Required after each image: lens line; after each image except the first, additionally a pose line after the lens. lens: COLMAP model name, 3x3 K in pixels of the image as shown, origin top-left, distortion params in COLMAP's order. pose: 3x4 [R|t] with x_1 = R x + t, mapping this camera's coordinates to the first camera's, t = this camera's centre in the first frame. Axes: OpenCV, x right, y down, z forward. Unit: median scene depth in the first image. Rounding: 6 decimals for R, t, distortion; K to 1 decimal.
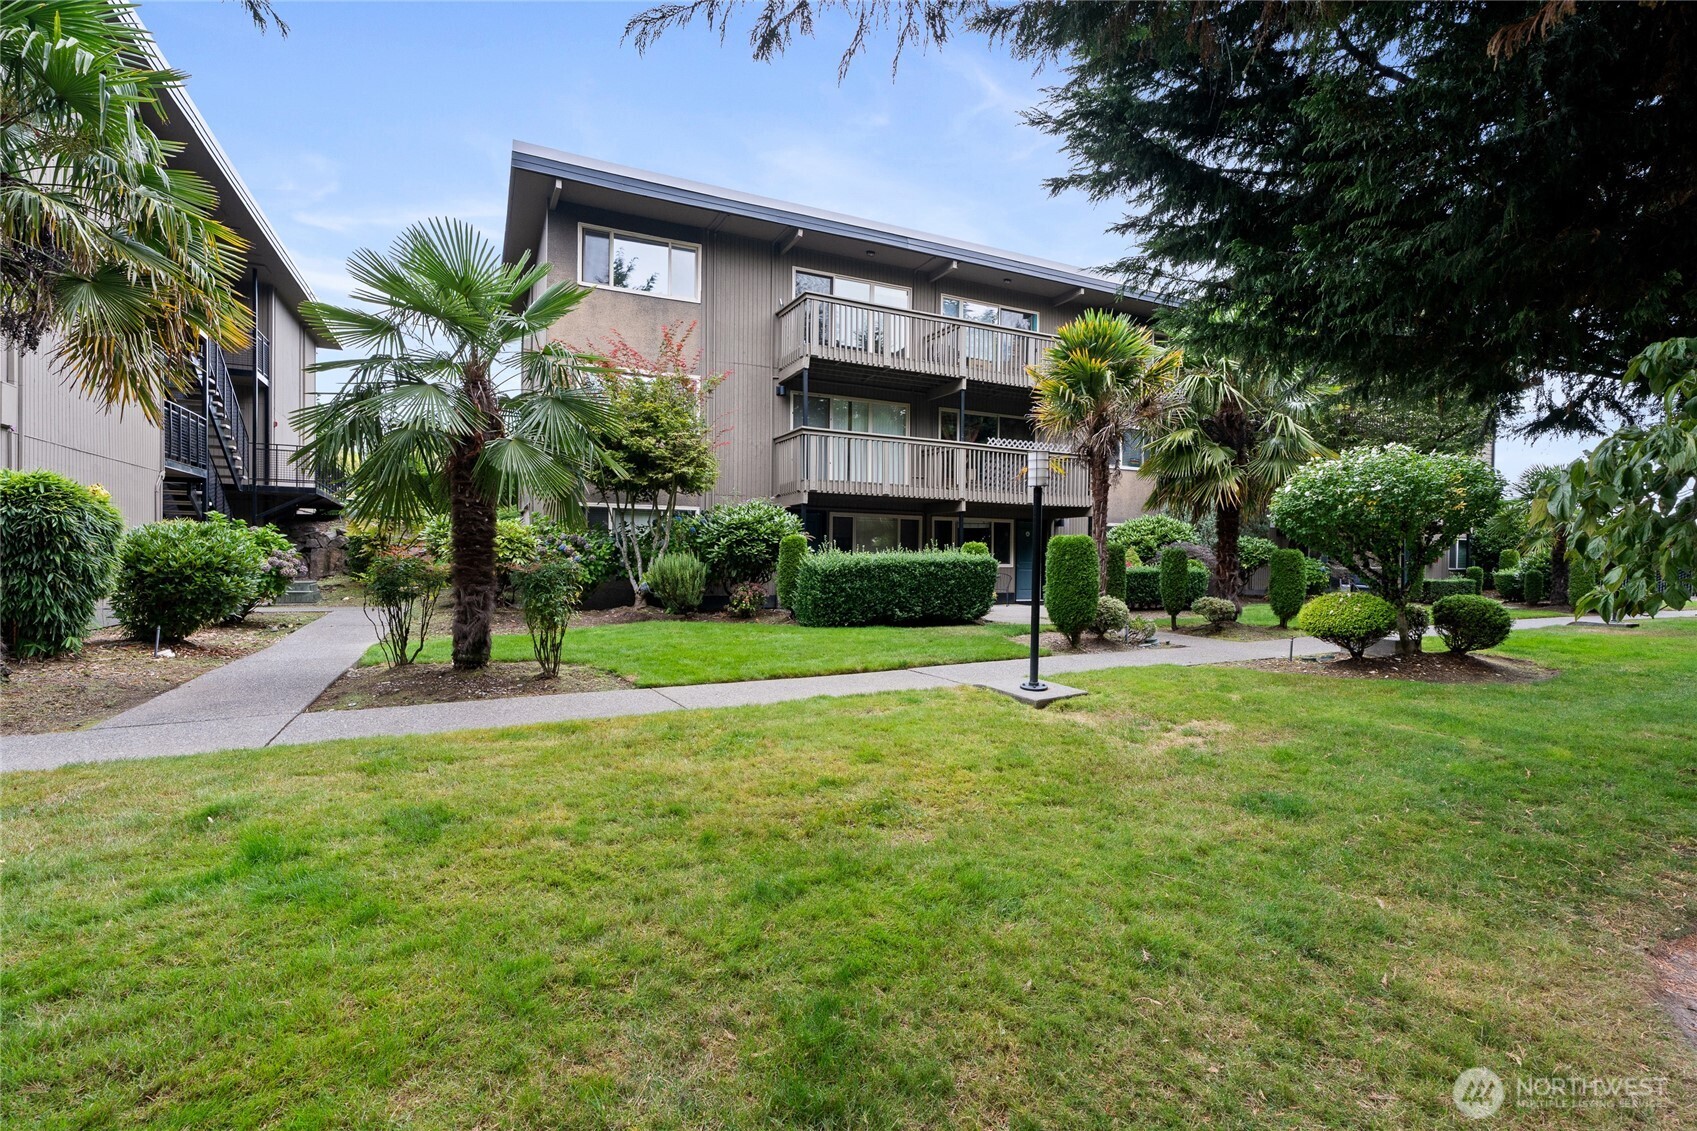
lens RADIAL K [[785.2, 0, 843.2], [0, 785.2, 561.6], [0, 0, 1]] dist [-0.001795, -0.000148]
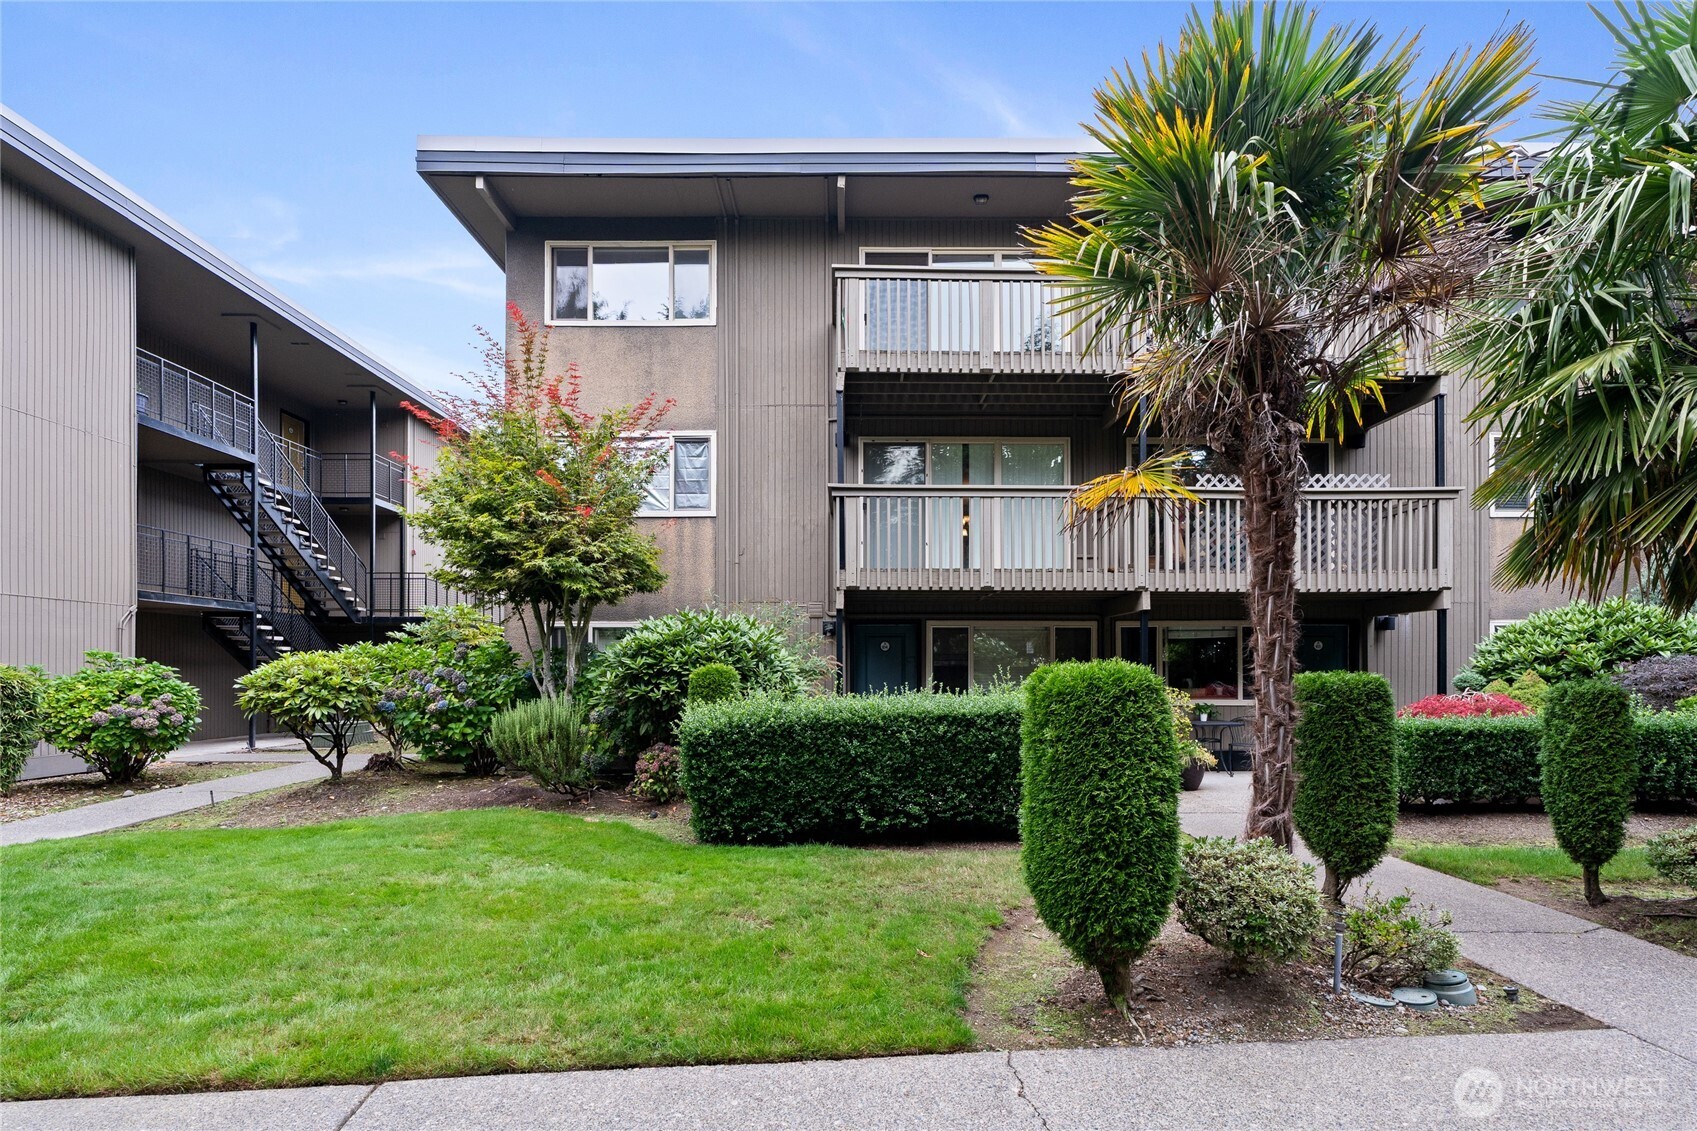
lens RADIAL K [[785.2, 0, 872.8], [0, 785.2, 662.6], [0, 0, 1]] dist [-0.001795, -0.000148]
pose [[0.902693, -0.016921, -0.429953, 0.234456], [0.009315, 0.999761, -0.019789, -0.018759], [0.430185, 0.013859, 0.902634, 0.445099]]
